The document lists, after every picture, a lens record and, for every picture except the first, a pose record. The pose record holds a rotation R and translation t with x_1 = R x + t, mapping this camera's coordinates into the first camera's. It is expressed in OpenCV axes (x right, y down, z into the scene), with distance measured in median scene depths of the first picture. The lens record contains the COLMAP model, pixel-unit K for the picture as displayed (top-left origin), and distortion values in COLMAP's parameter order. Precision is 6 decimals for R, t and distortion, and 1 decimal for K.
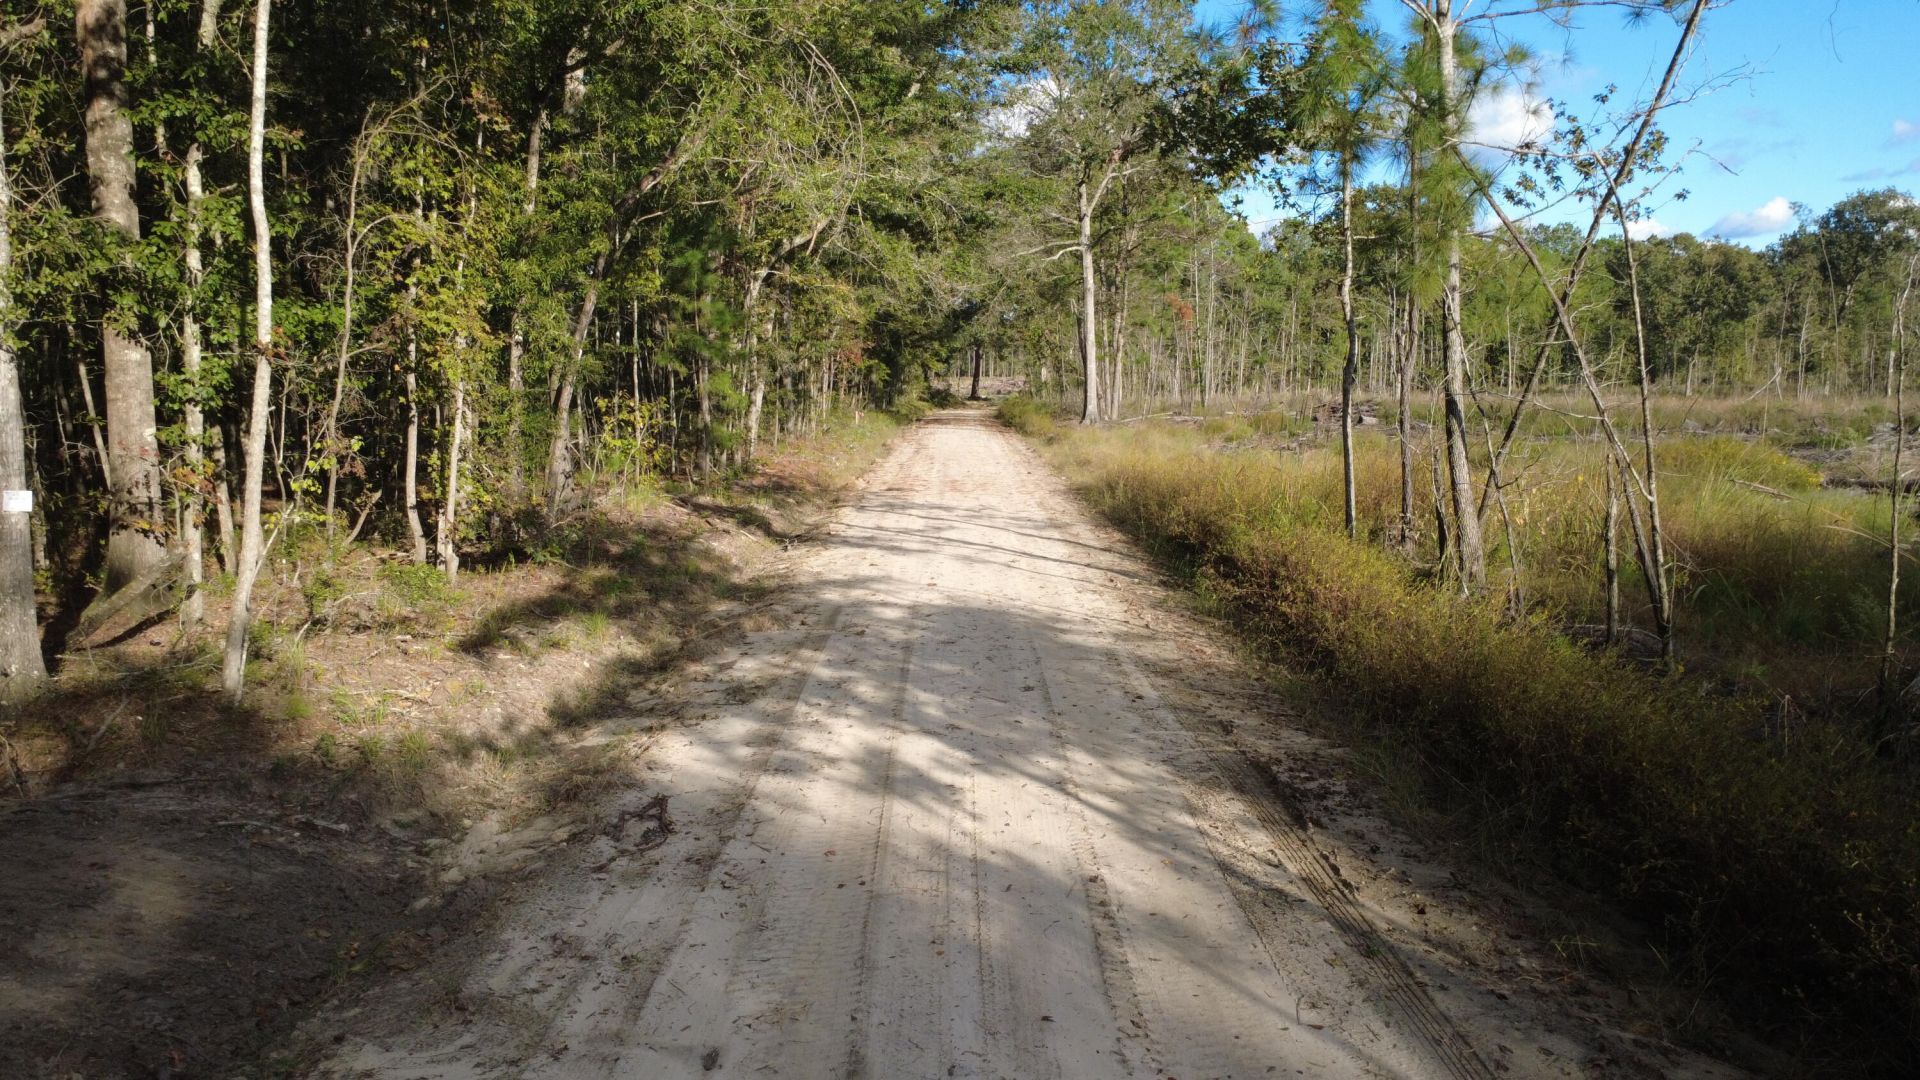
lens RADIAL K [[1413.2, 0, 960.0], [0, 1413.2, 540.0], [0, 0, 1]] dist [-0.004630, 0.026647]
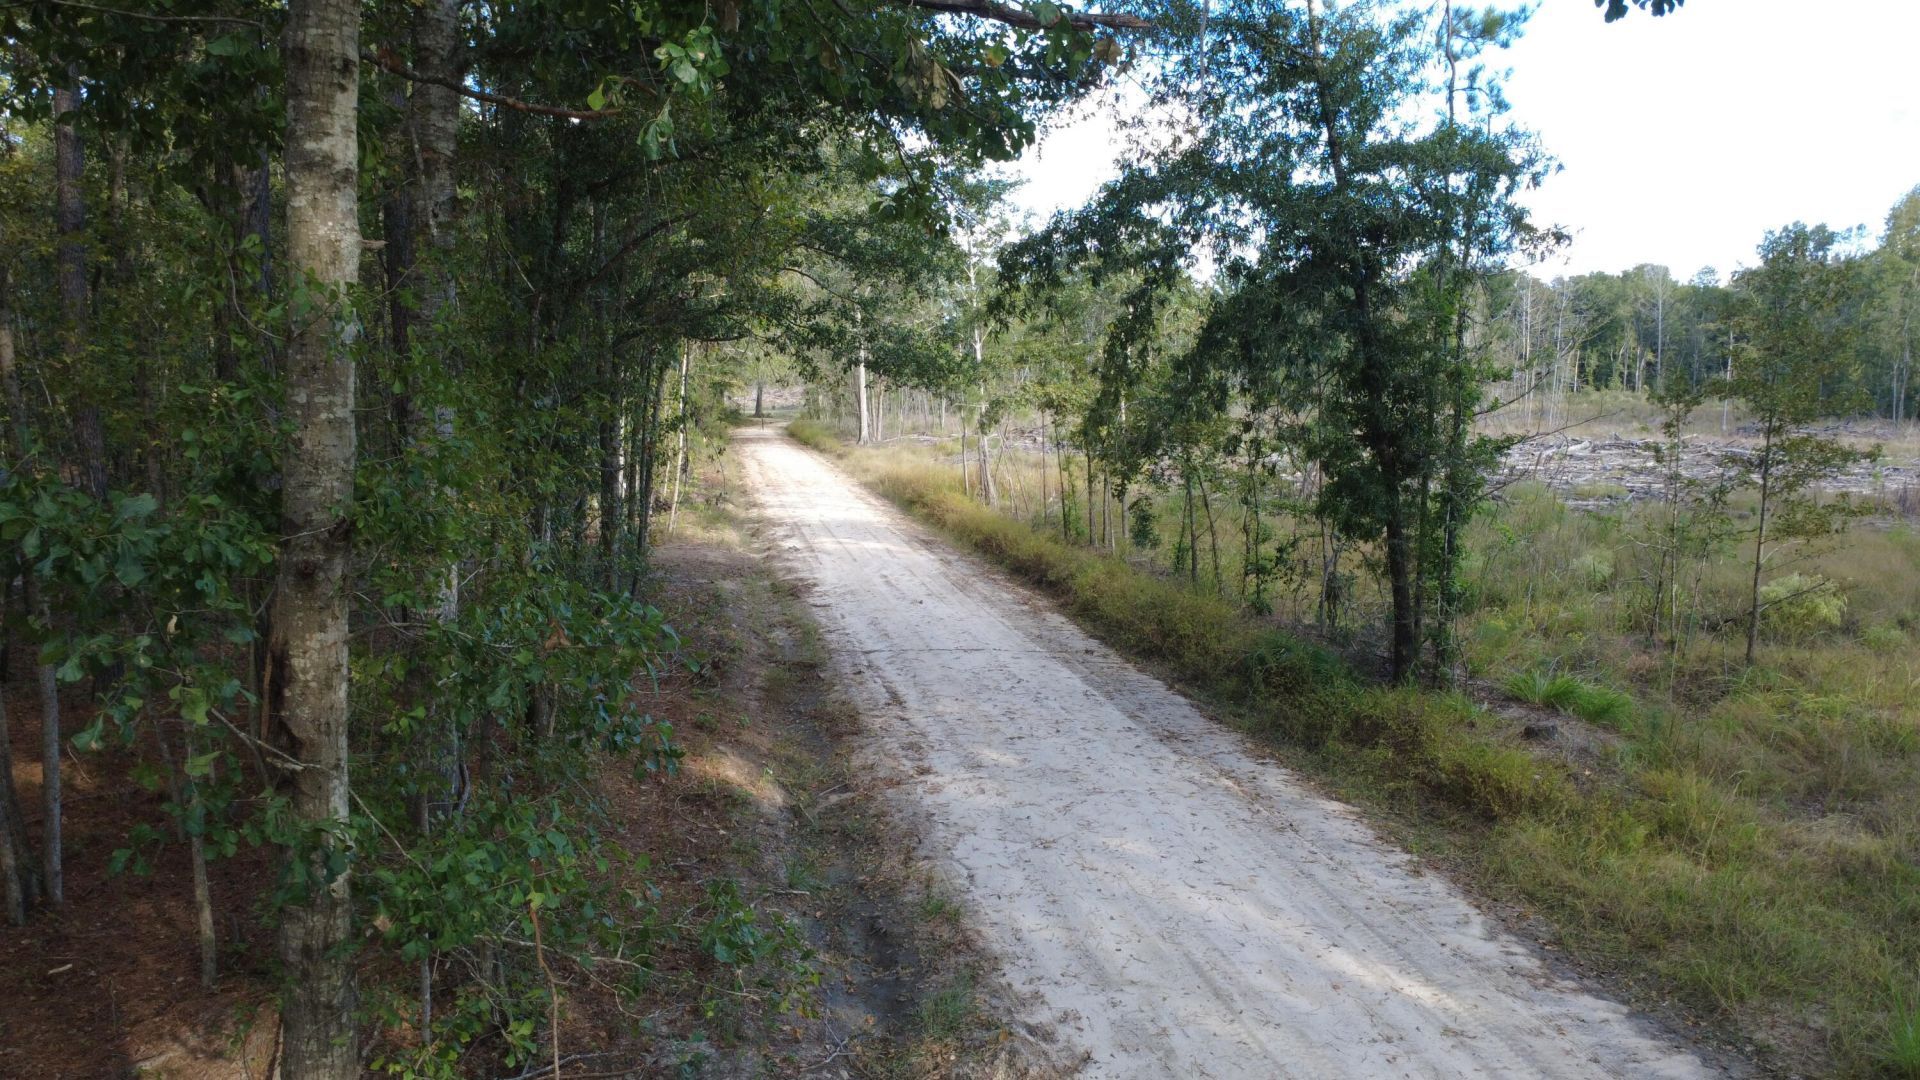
lens RADIAL K [[1413.2, 0, 960.0], [0, 1413.2, 540.0], [0, 0, 1]] dist [-0.004630, 0.026647]
pose [[0.985567, -0.027699, 0.167006, -0.061893], [0.028283, 0.999599, -0.001118, 0.025652], [-0.166908, 0.005825, 0.985955, -0.510757]]
